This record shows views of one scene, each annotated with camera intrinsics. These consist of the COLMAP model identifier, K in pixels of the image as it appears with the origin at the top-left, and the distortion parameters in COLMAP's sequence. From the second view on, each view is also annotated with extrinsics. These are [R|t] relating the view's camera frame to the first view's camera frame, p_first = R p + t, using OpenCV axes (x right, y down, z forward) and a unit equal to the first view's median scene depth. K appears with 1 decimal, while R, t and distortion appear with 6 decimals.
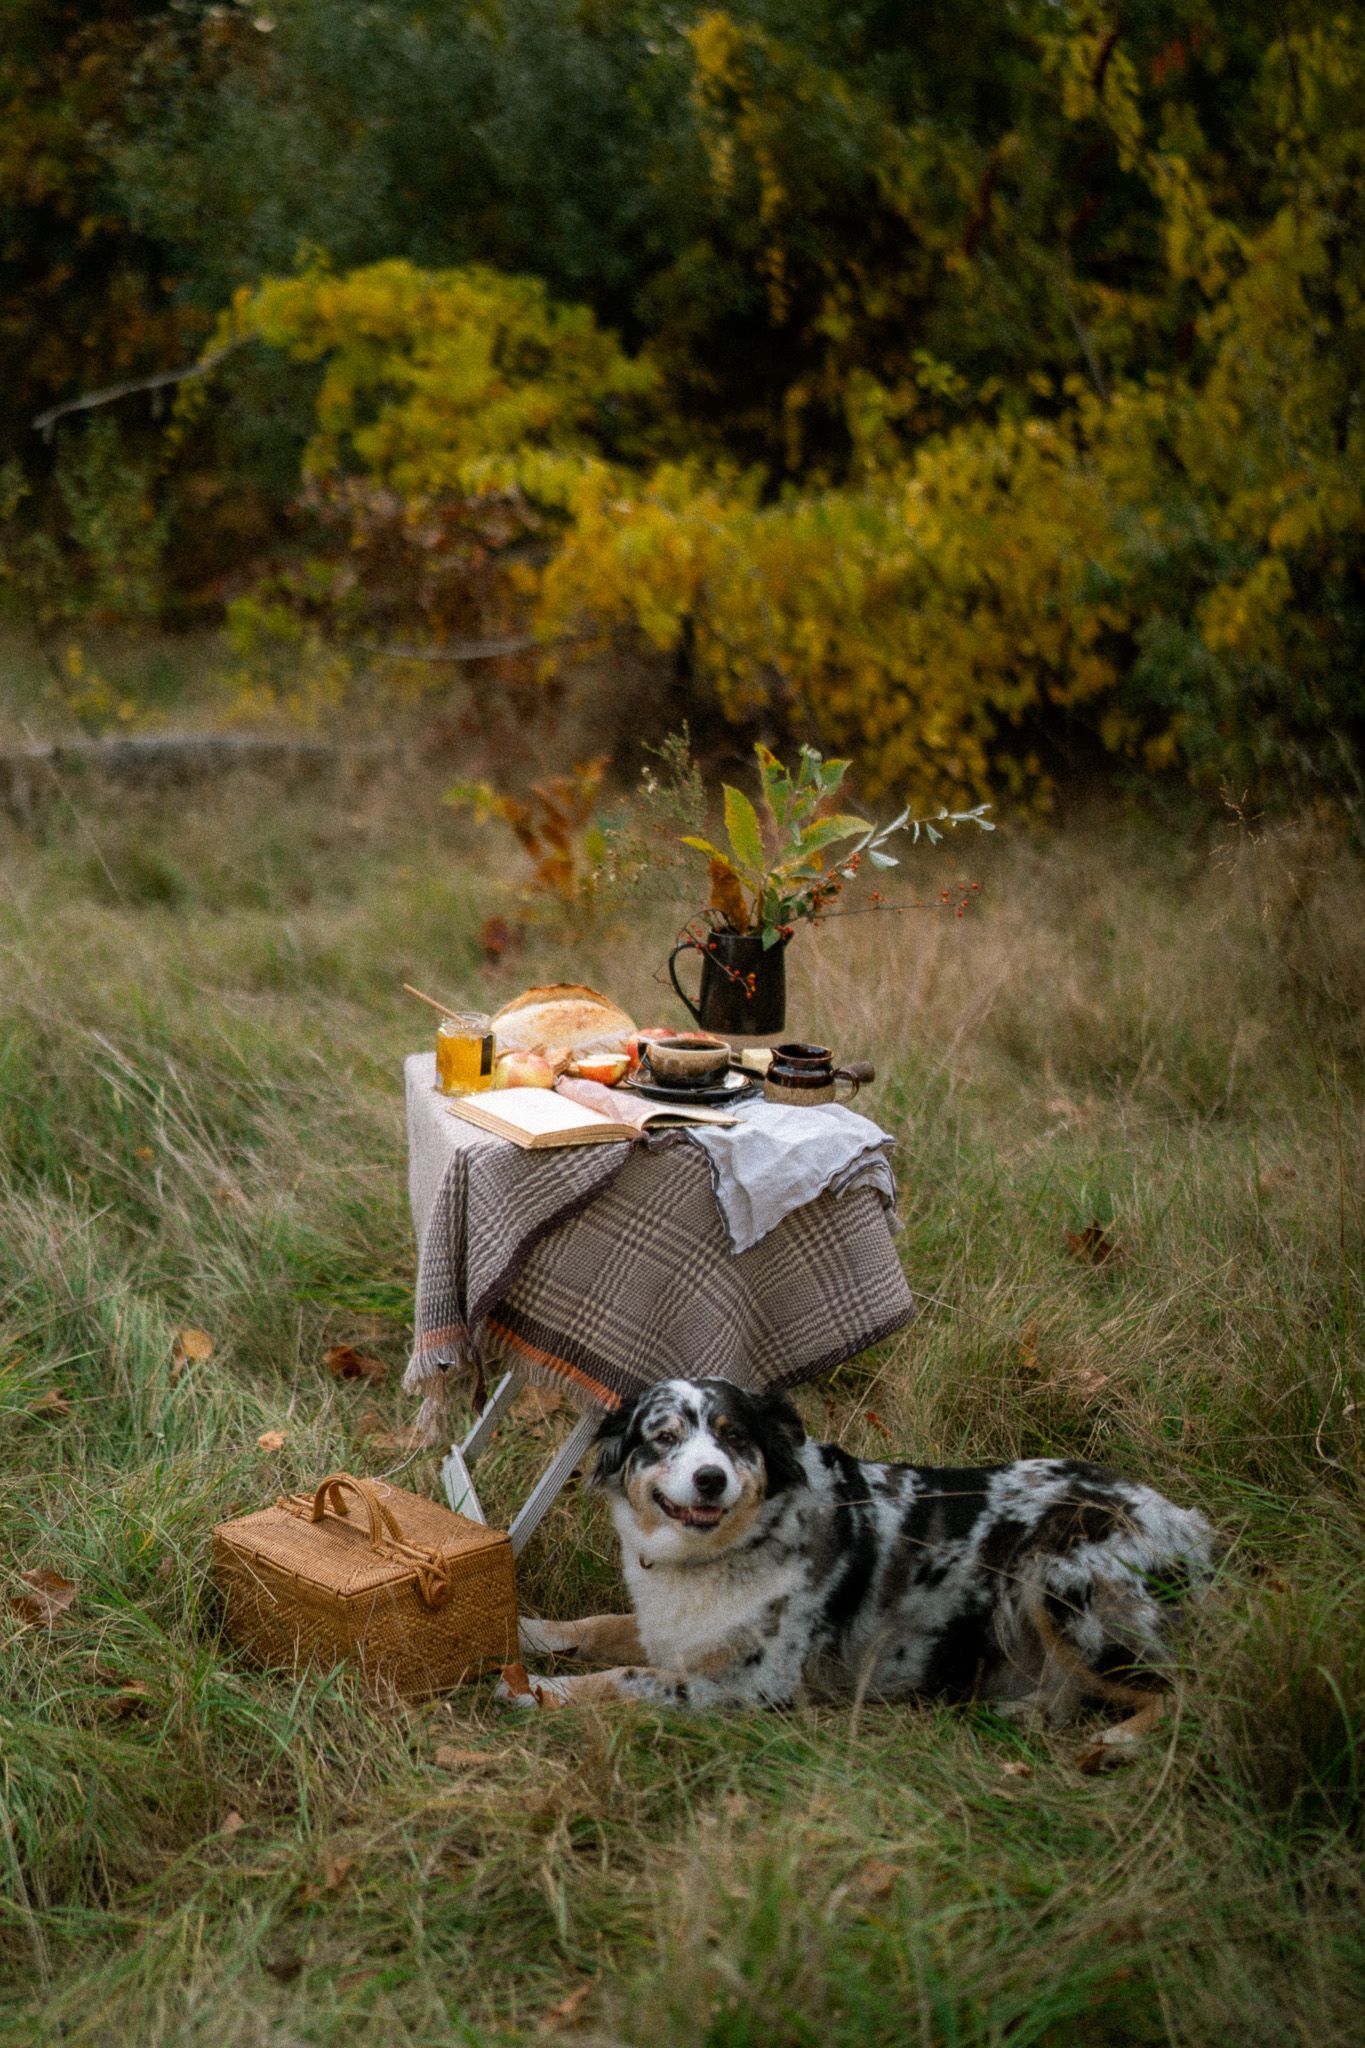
lens RADIAL K [[2978.0, 0, 697.1], [0, 2978.0, 1036.4], [0, 0, 1]] dist [0.318343, 0.000000]
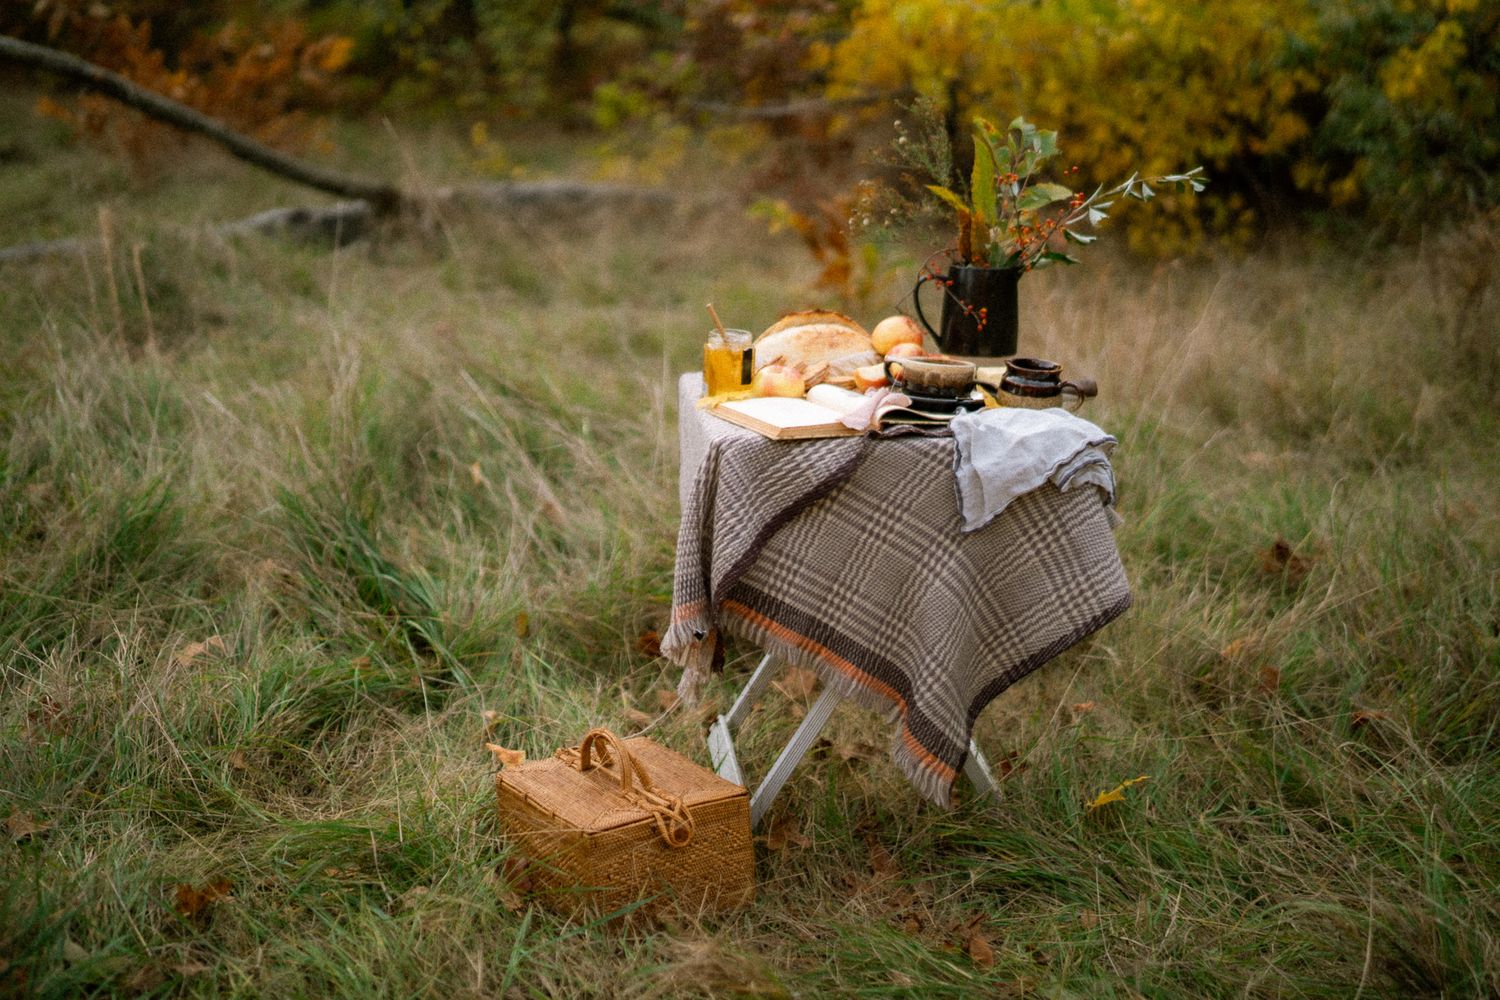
lens RADIAL K [[2181.1, 0, 754.7], [0, 2181.1, 500.3], [0, 0, 1]] dist [0.318343, 0.000000]
pose [[0.995307, 0.005058, -0.096637, 0.006477], [-0.003245, 0.999816, 0.018900, 0.022505], [0.096714, -0.018498, 0.995140, 0.102231]]
